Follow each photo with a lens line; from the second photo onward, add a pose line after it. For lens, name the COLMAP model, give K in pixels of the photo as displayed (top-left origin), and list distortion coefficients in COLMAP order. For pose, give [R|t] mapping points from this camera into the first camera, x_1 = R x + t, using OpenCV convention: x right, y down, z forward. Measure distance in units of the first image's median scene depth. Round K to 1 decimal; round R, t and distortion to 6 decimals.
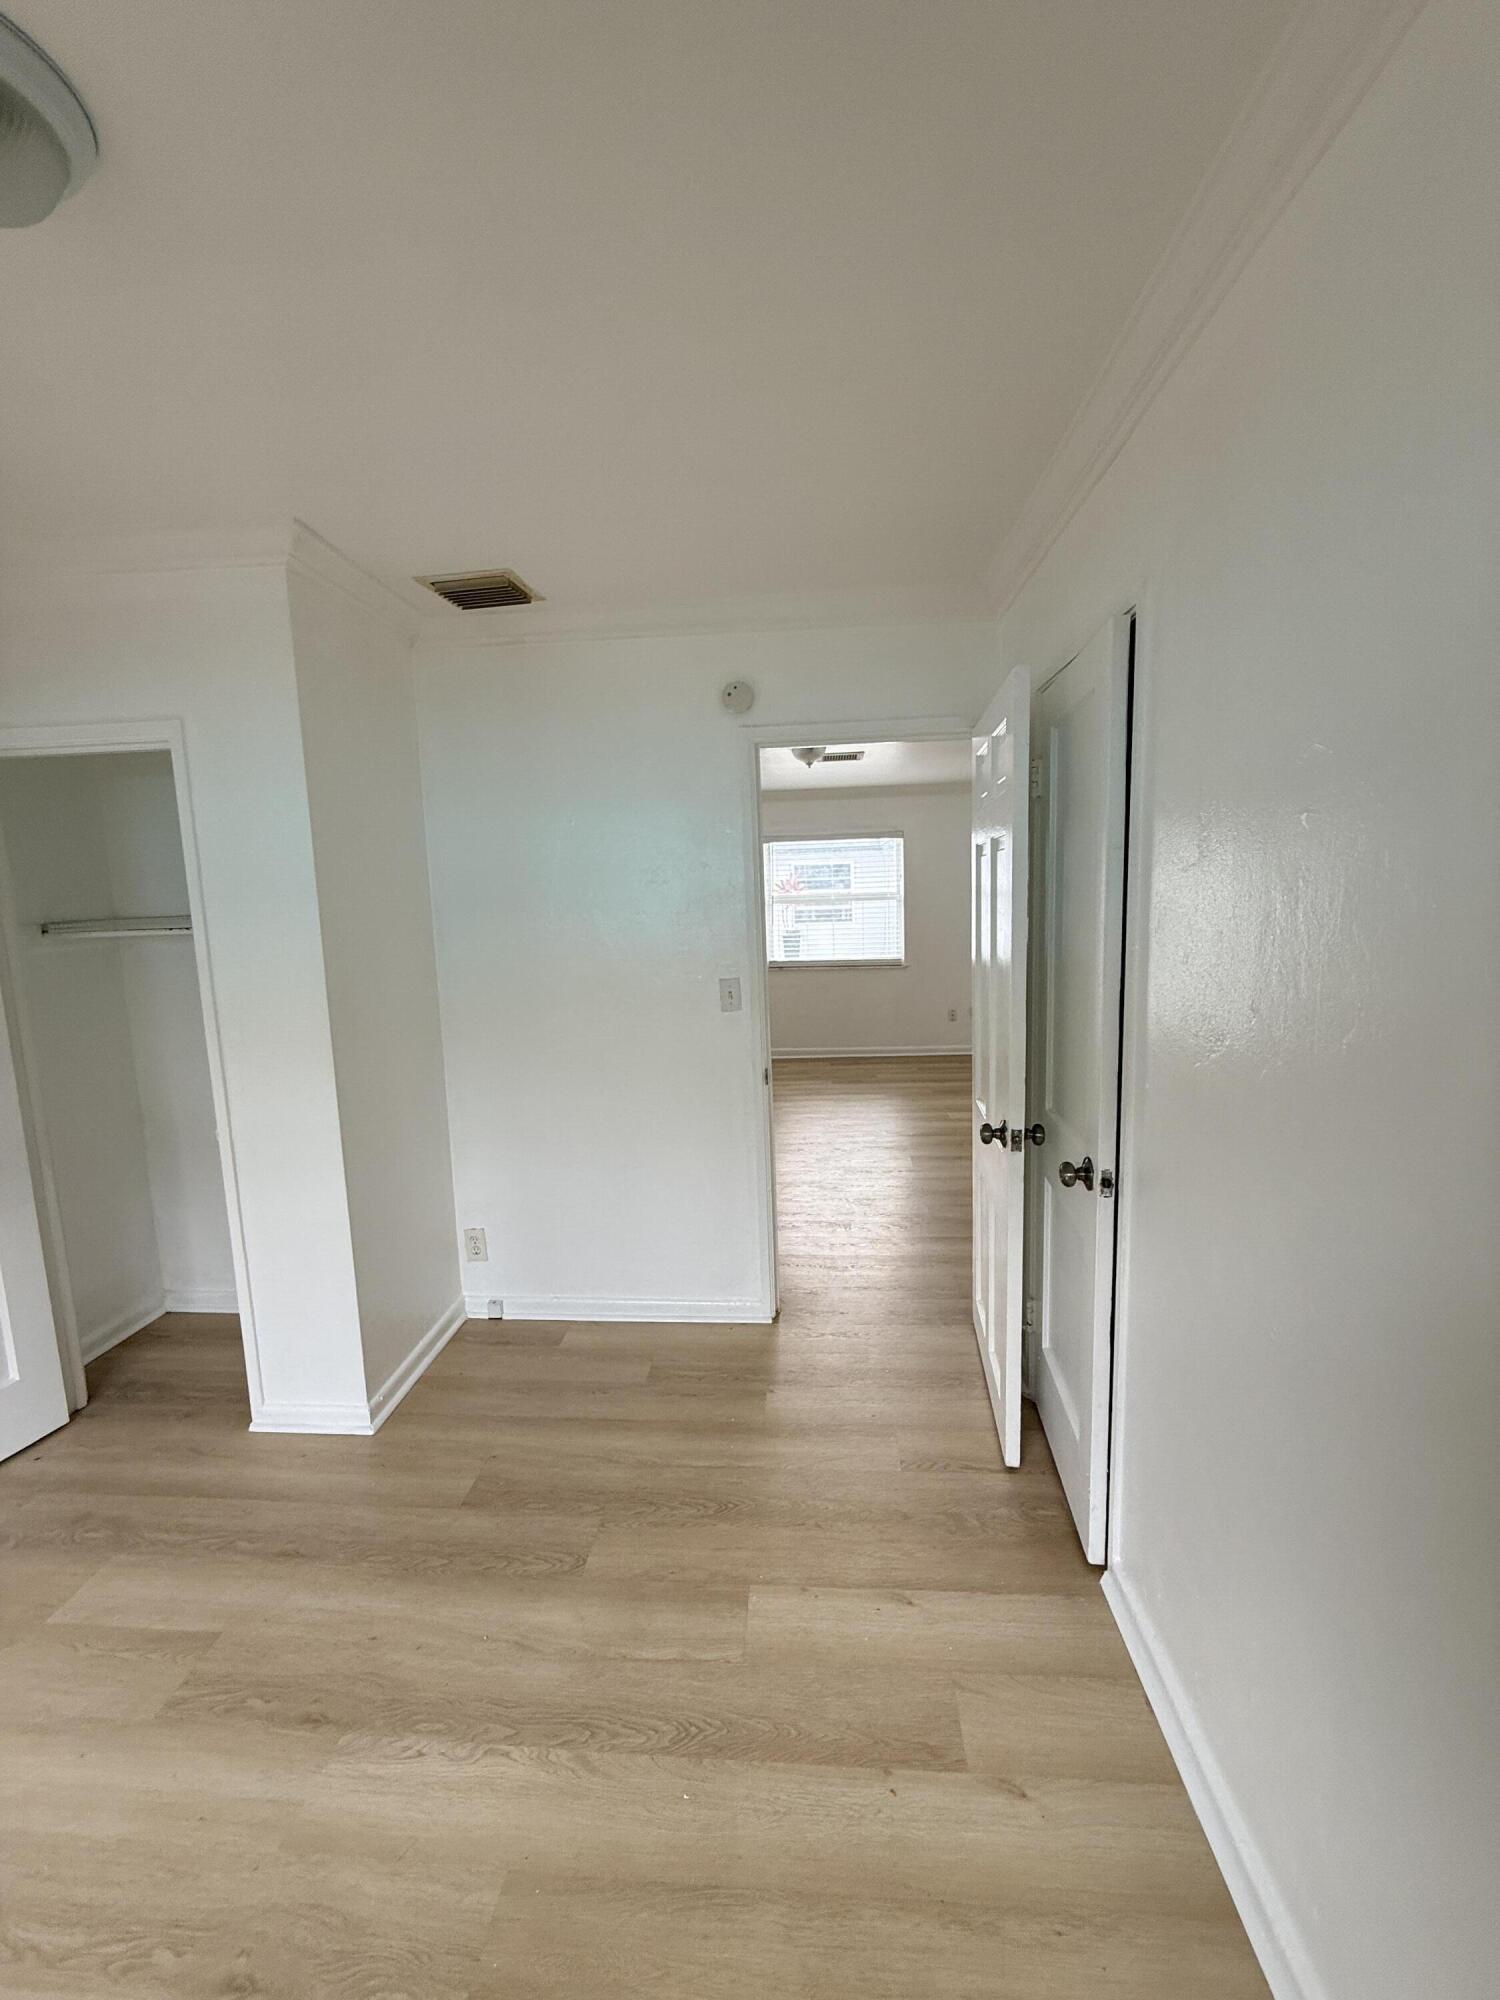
lens RADIAL K [[797.0, 0, 750.3], [0, 797.0, 994.5], [0, 0, 1]] dist [0.000602, 0.000029]
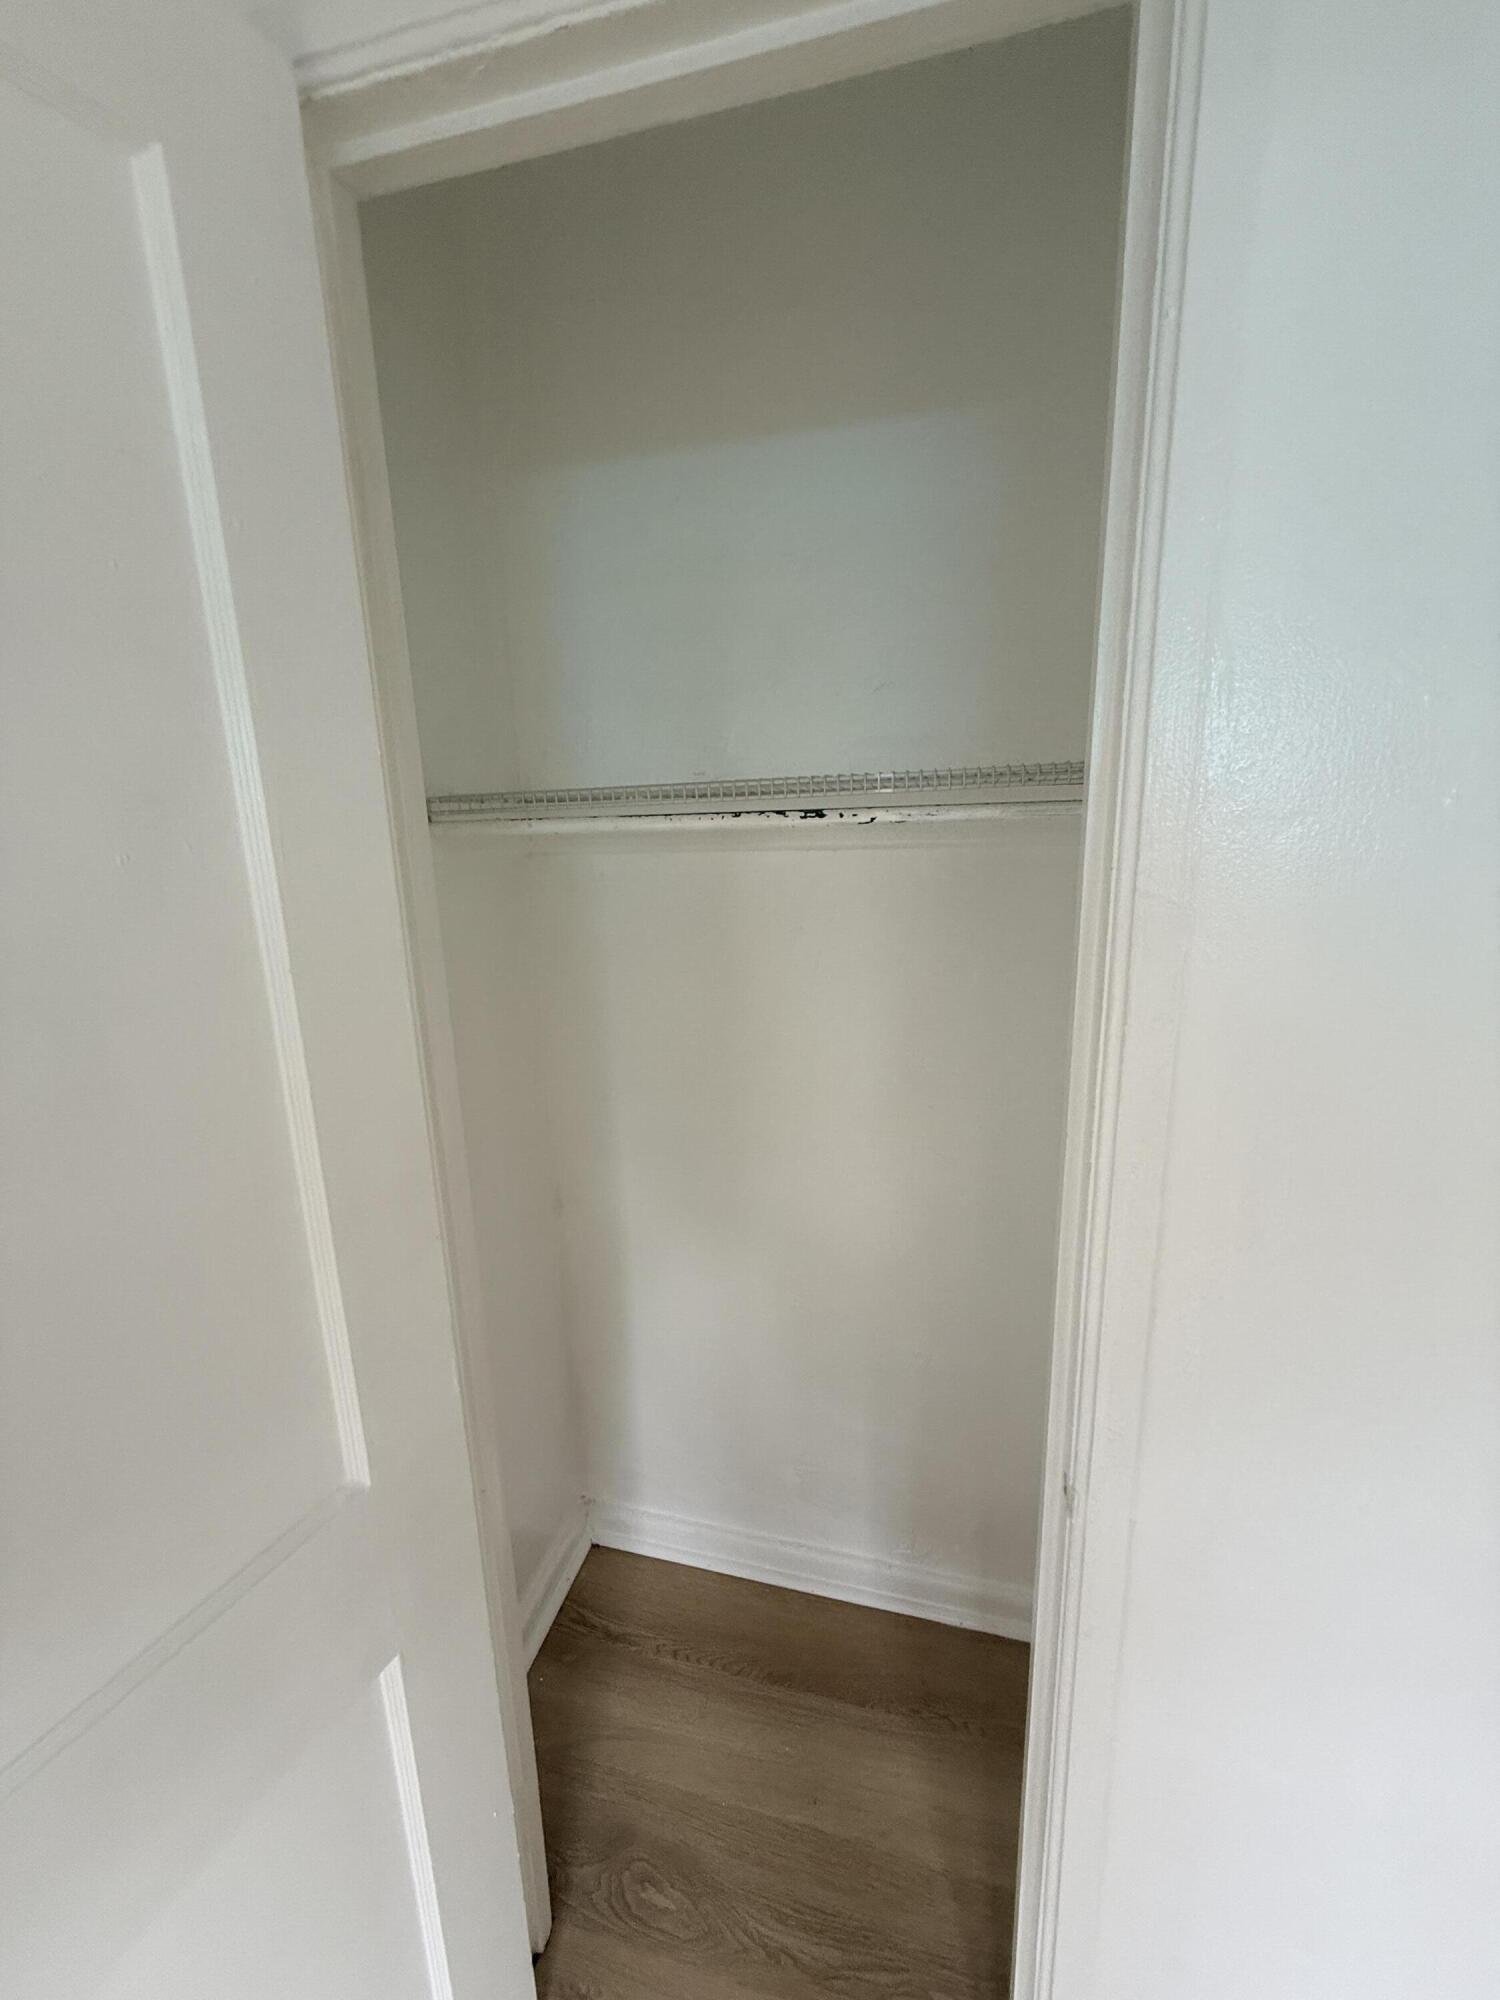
lens RADIAL K [[797.0, 0, 750.3], [0, 797.0, 994.5], [0, 0, 1]] dist [0.000602, 0.000029]
pose [[0.983949, 0.044814, -0.172729, -0.805064], [-0.027455, 0.994445, 0.101611, -0.043965], [0.176323, -0.095238, 0.979714, 0.766922]]
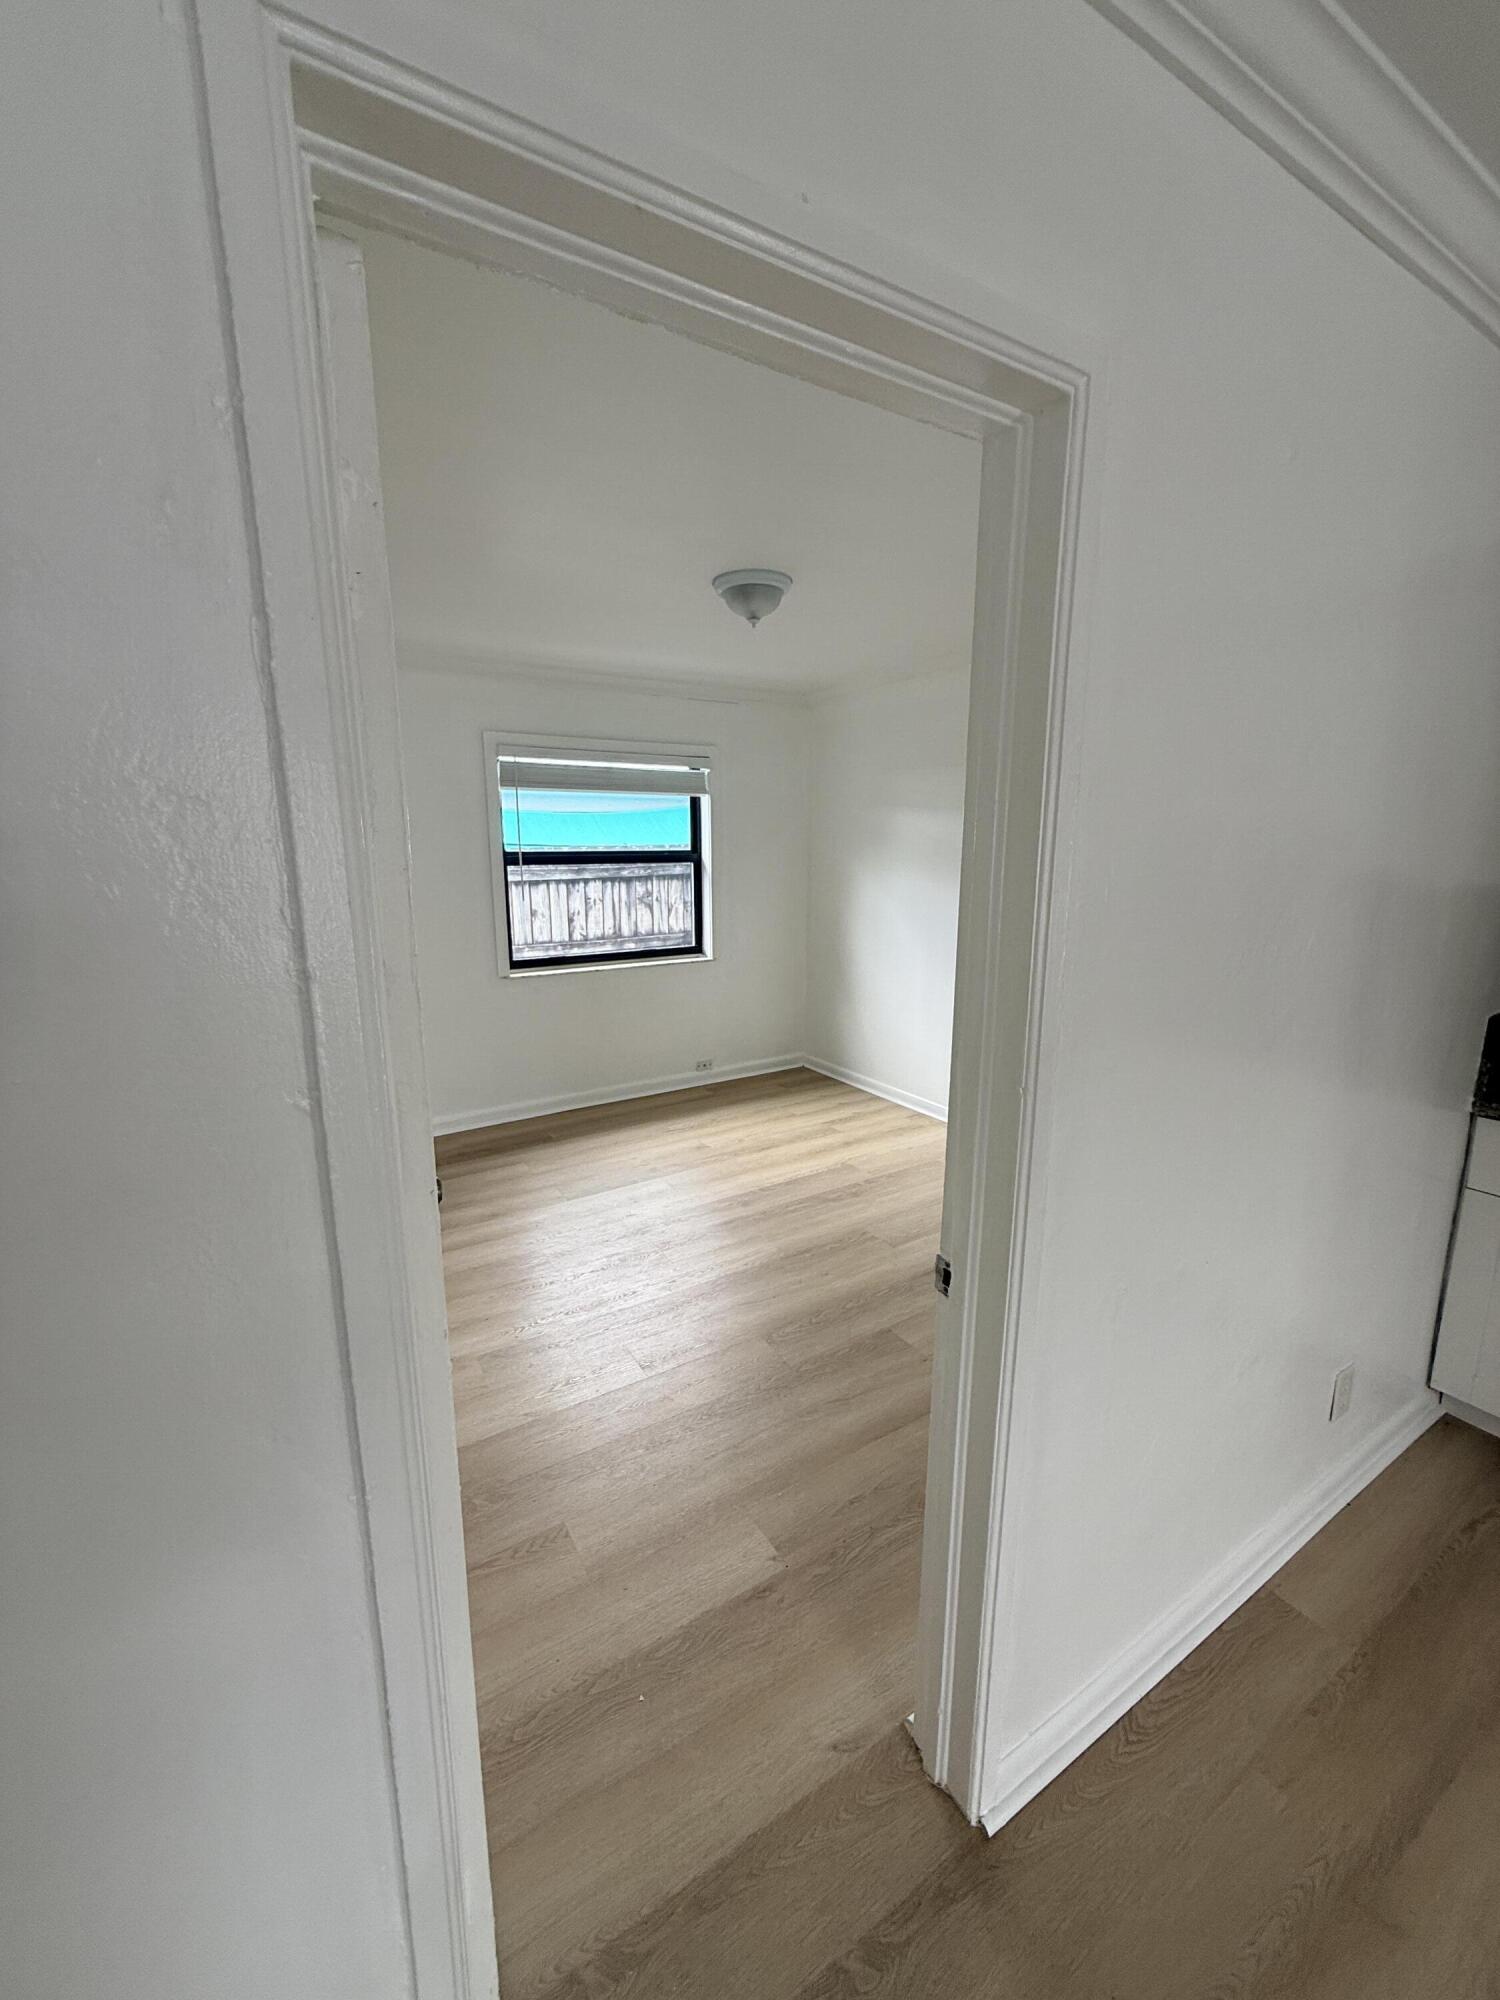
lens RADIAL K [[797.0, 0, 750.3], [0, 797.0, 994.5], [0, 0, 1]] dist [0.000602, 0.000029]
pose [[-0.810236, 0.140838, -0.568931, 0.449149], [-0.046709, 0.952097, 0.302209, -0.230754], [0.584240, 0.271434, -0.764845, 1.657283]]
